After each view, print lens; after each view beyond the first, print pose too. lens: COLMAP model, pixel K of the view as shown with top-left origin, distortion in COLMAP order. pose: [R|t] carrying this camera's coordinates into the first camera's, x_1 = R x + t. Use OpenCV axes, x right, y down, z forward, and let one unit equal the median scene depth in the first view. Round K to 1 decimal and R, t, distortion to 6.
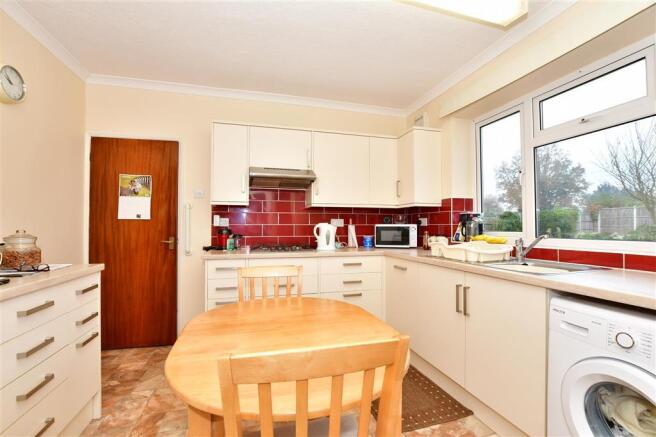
lens RADIAL K [[286.9, 0, 330.5], [0, 286.9, 220.2], [0, 0, 1]] dist [-0.025553, -0.000152]
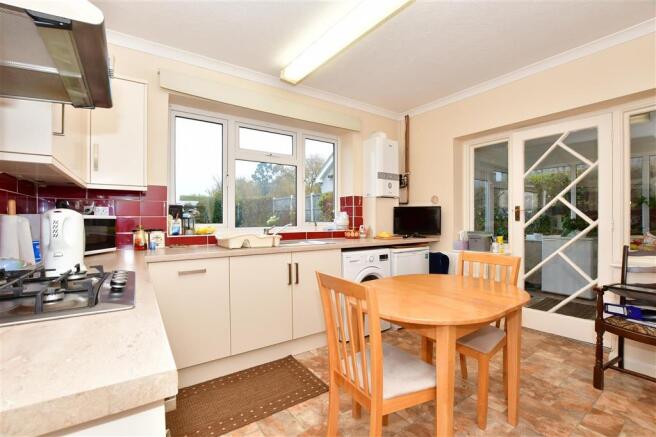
lens RADIAL K [[286.9, 0, 330.2], [0, 286.9, 220.4], [0, 0, 1]] dist [-0.025553, -0.000152]
pose [[-0.320861, 0.000381, 0.947126, -0.759189], [-0.016833, 0.999840, -0.006105, 0.031629], [-0.946977, -0.017902, -0.320803, 1.120790]]
